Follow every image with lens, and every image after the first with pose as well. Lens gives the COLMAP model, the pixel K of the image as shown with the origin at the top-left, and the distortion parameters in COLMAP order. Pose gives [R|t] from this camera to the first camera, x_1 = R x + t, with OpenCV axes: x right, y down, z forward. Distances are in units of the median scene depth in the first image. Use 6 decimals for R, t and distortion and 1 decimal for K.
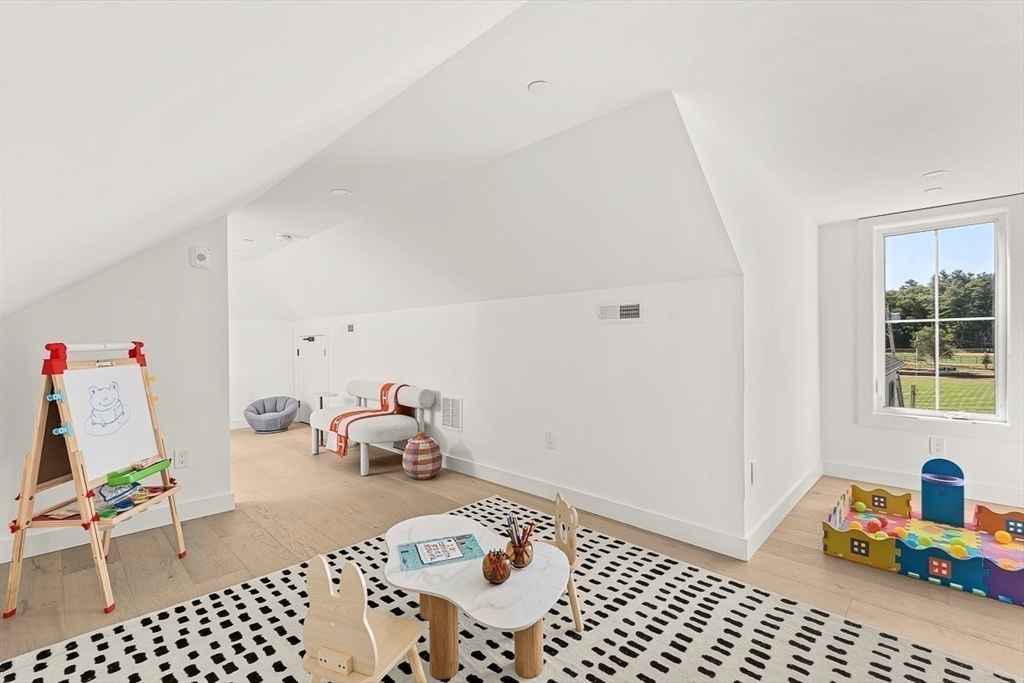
lens RADIAL K [[461.5, 0, 512.9], [0, 461.5, 342.1], [0, 0, 1]] dist [0.001489, 0.000510]
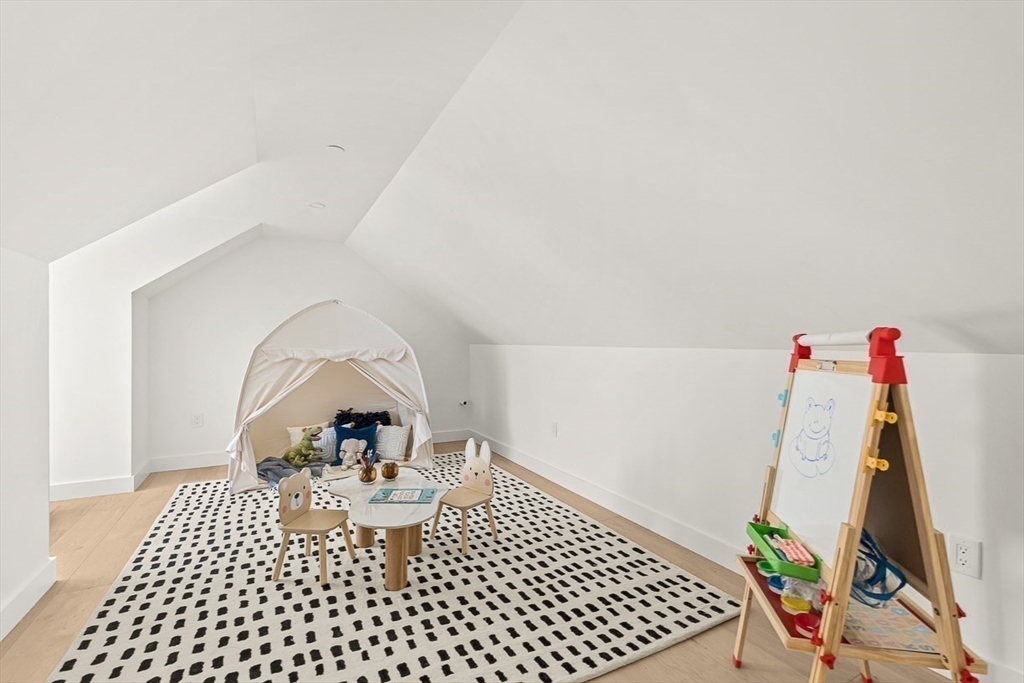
lens RADIAL K [[461.5, 0, 512.9], [0, 461.5, 344.4], [0, 0, 1]] dist [0.001489, 0.000510]
pose [[-0.955303, 0.005993, 0.295566, -0.728656], [0.006637, 0.999977, 0.001176, 0.015287], [-0.295553, 0.003085, -0.955321, 1.863354]]
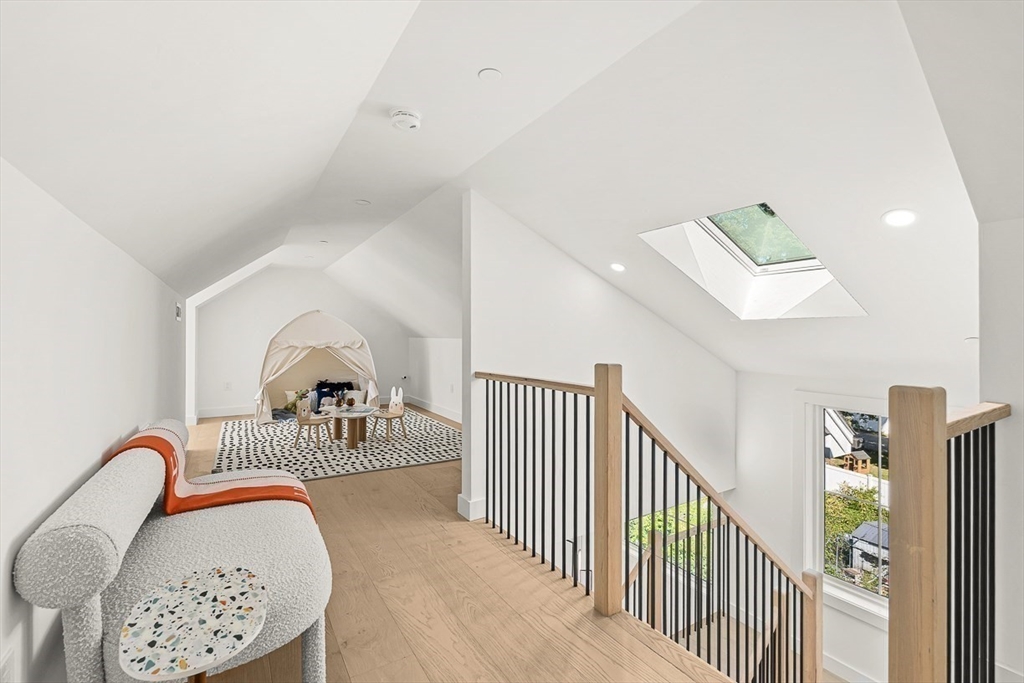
lens RADIAL K [[461.5, 0, 513.2], [0, 461.5, 336.3], [0, 0, 1]] dist [0.001489, 0.000510]
pose [[-0.971612, 0.006784, 0.236484, -1.470828], [0.006241, 0.999976, -0.003046, 0.020728], [-0.236499, -0.001484, -0.971631, 2.958774]]
